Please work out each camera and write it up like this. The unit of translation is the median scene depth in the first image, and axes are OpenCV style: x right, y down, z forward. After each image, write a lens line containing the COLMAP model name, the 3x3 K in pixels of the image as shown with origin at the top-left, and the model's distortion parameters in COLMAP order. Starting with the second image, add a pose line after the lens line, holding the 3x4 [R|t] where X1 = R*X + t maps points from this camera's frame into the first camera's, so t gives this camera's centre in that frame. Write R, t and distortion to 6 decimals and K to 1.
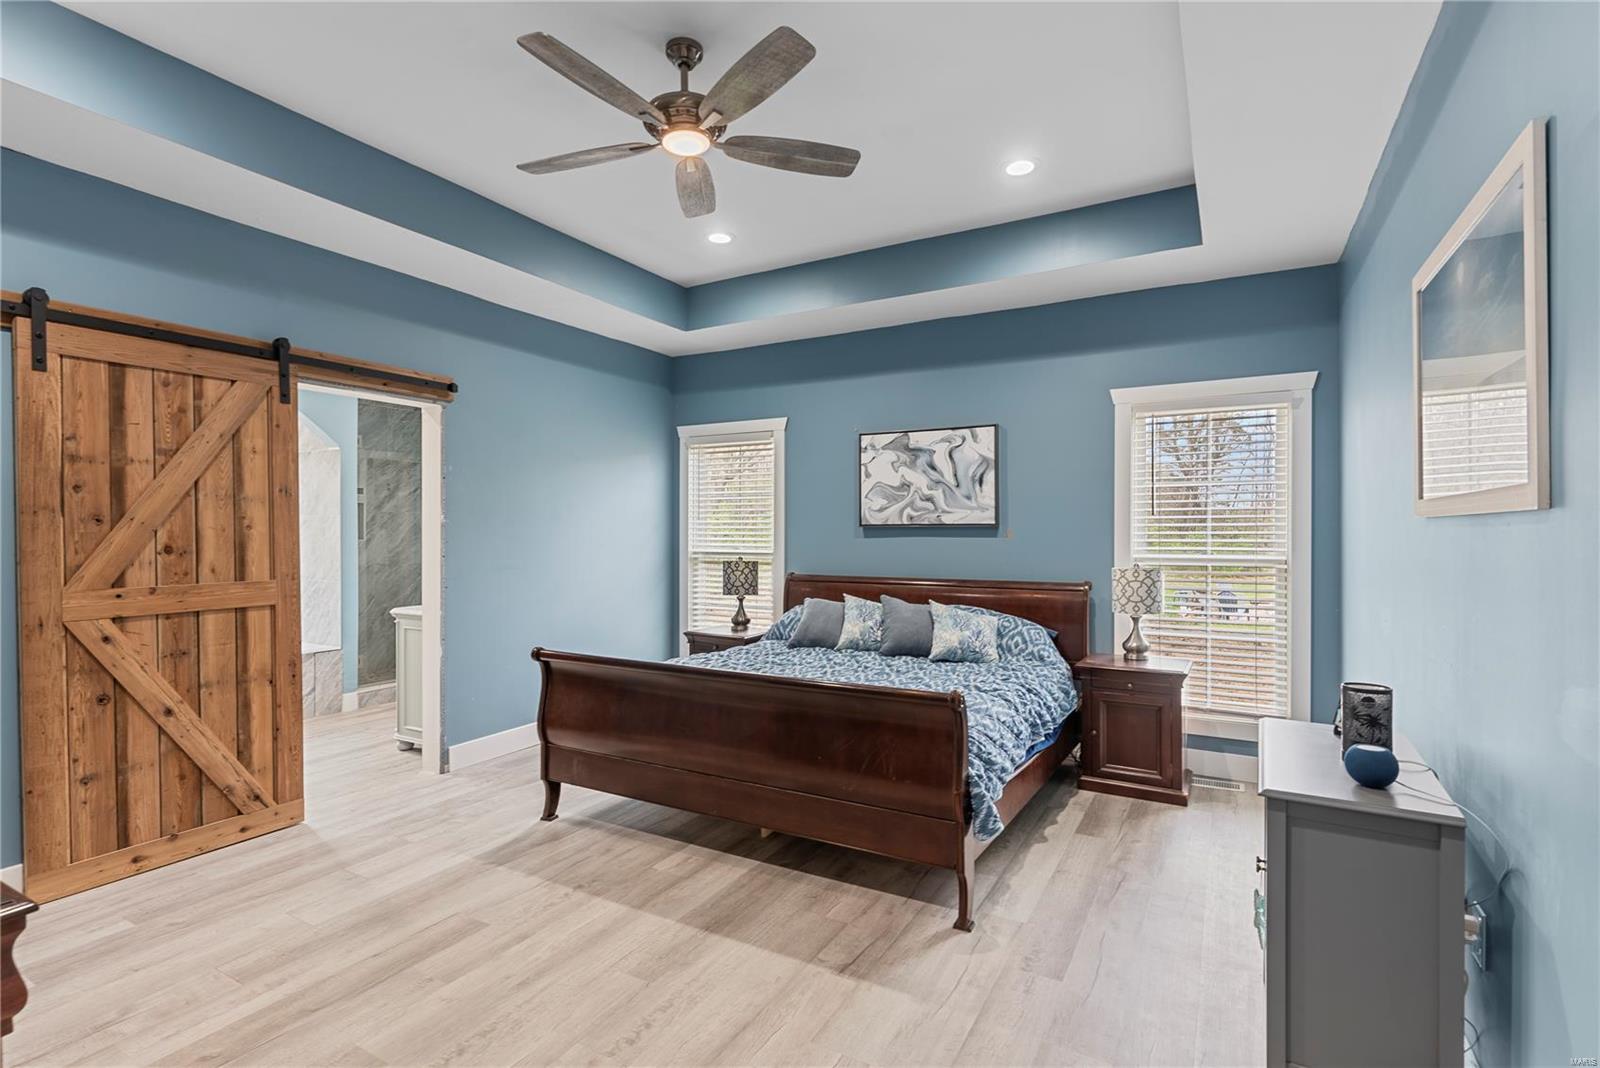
lens RADIAL K [[766.6, 0, 791.3], [0, 766.6, 537.1], [0, 0, 1]] dist [0.001095, -0.000702]
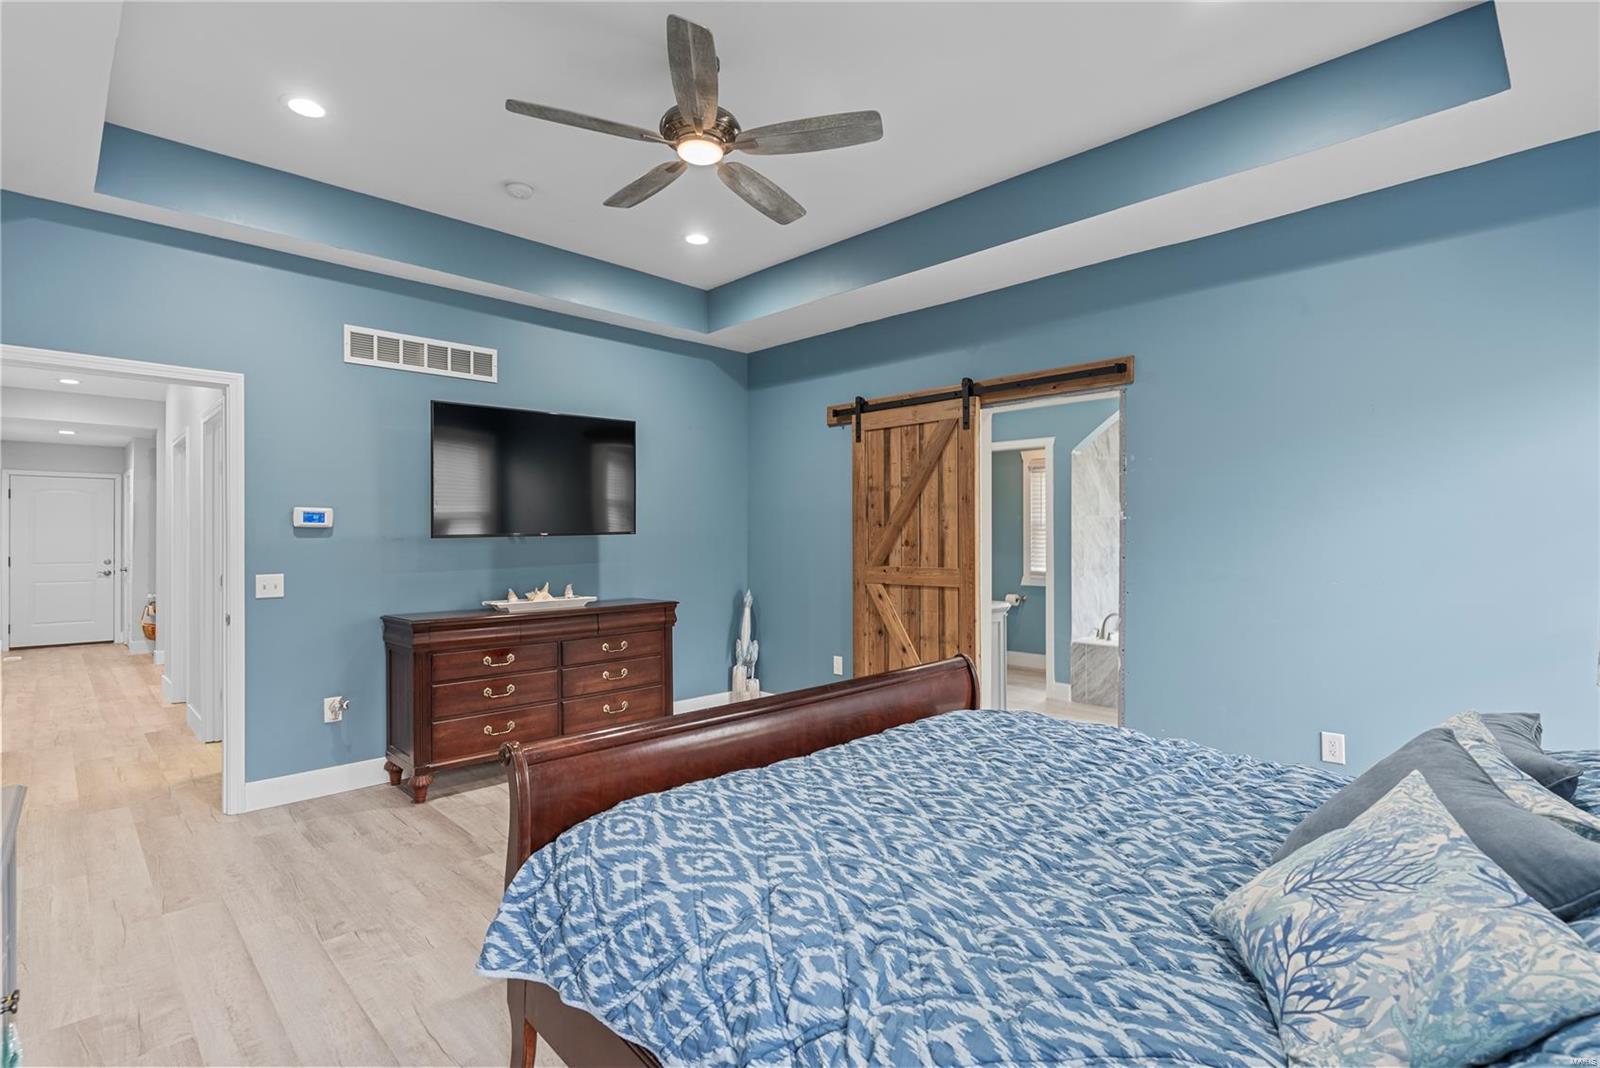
lens RADIAL K [[766.6, 0, 800.9], [0, 766.6, 536.8], [0, 0, 1]] dist [0.001095, -0.000702]
pose [[-0.265303, 0.003550, -0.964158, 0.658423], [-0.004447, 0.999978, 0.004905, -0.002232], [0.964155, 0.005589, -0.265282, 1.122921]]
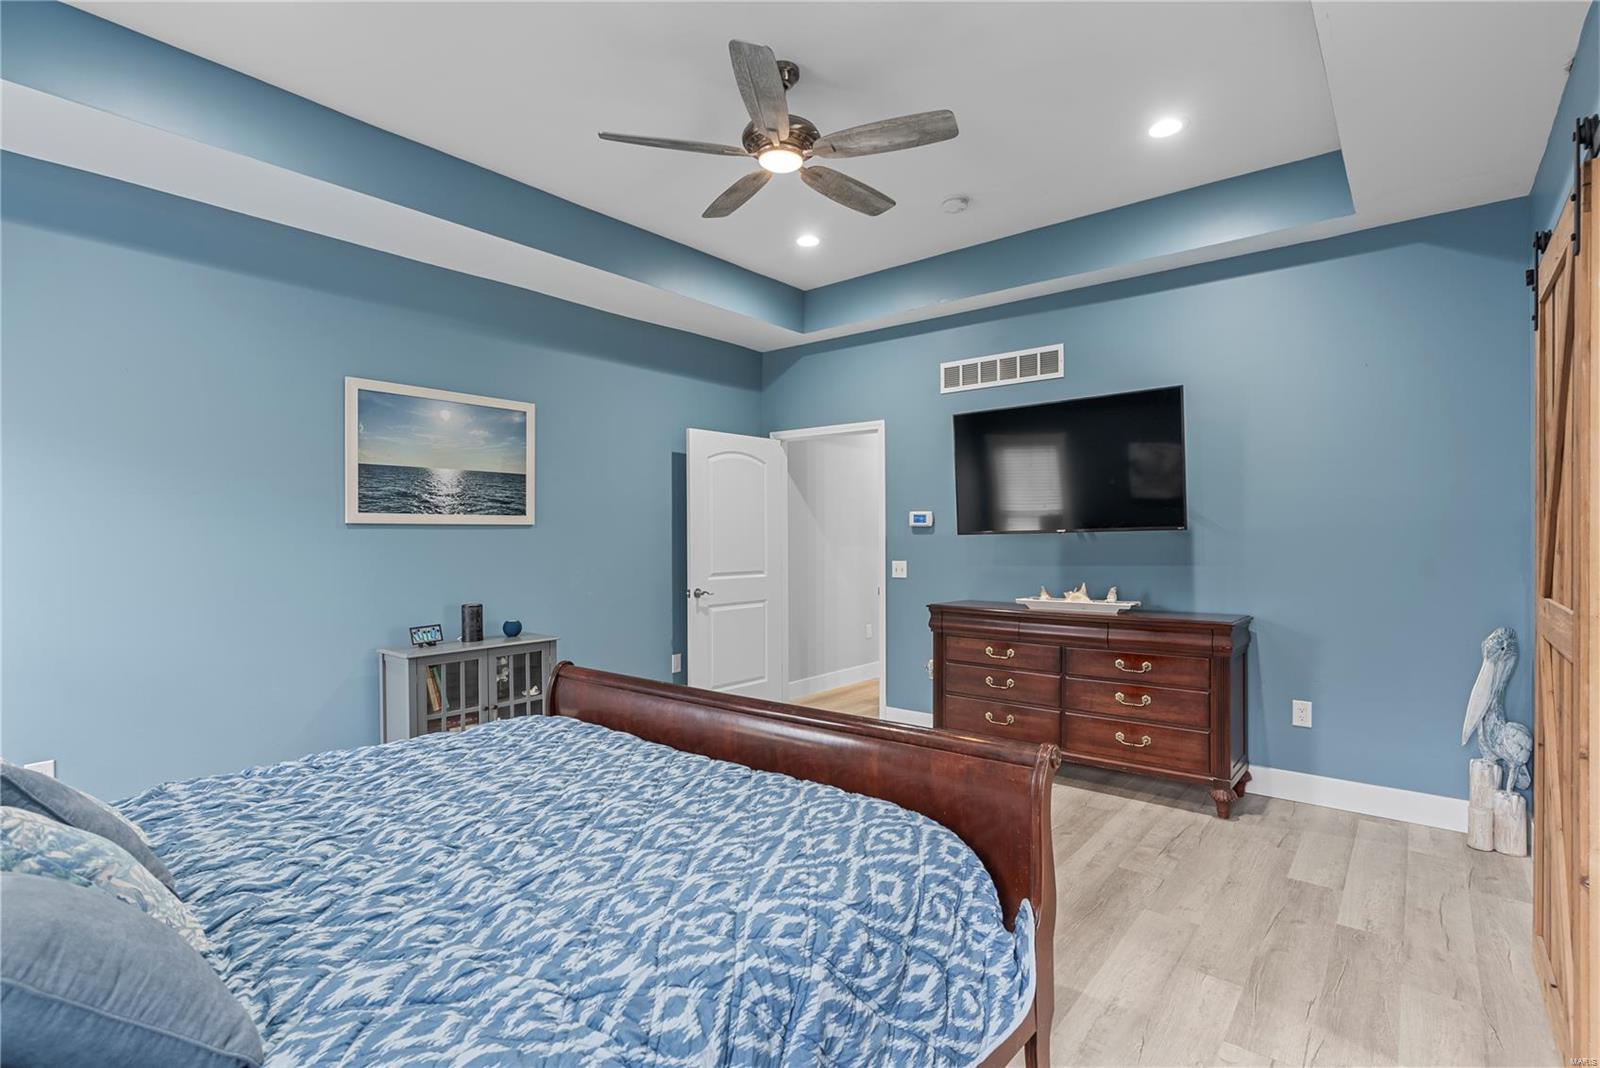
lens RADIAL K [[766.6, 0, 799.5], [0, 766.6, 534.2], [0, 0, 1]] dist [0.001095, -0.000702]
pose [[-0.987320, 0.006738, 0.158601, -0.231663], [0.007672, 0.999957, 0.005273, -0.002509], [-0.158559, 0.006423, -0.987329, 1.617606]]
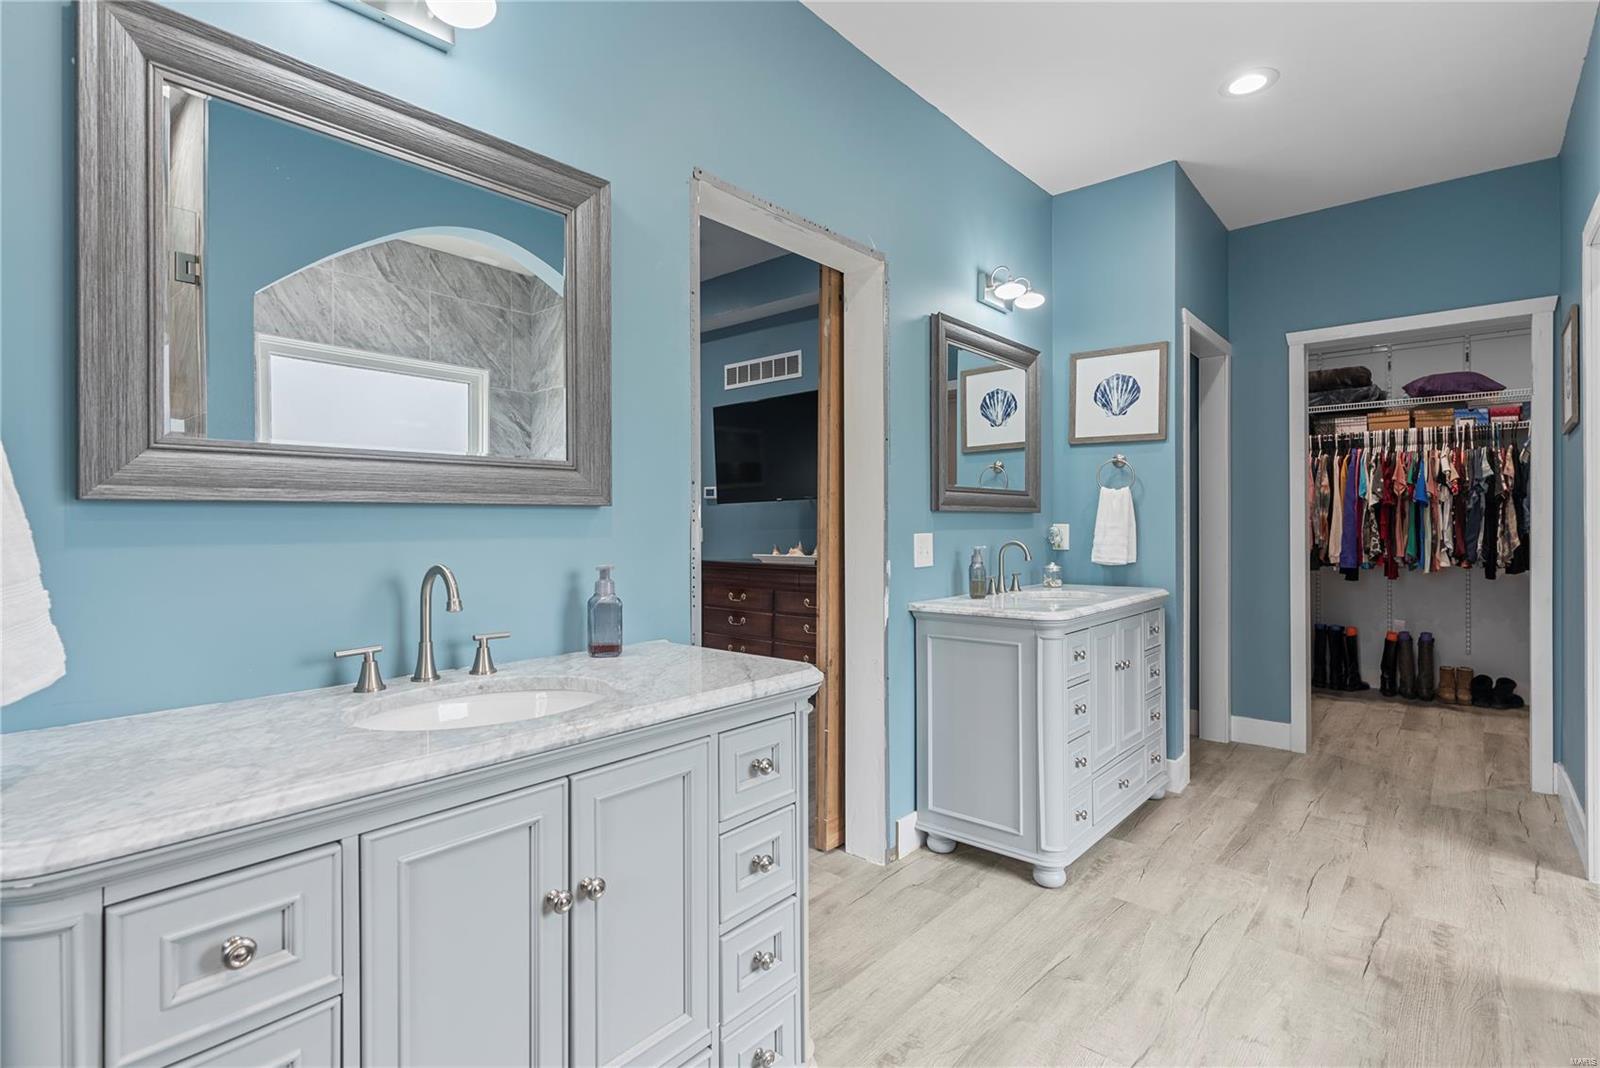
lens RADIAL K [[766.6, 0, 805.4], [0, 766.6, 531.6], [0, 0, 1]] dist [0.001095, -0.000702]
pose [[-0.982438, 0.001499, 0.186585, -0.772190], [0.004521, 0.999865, 0.015770, 0.040409], [-0.186536, 0.016337, -0.982312, 1.844698]]
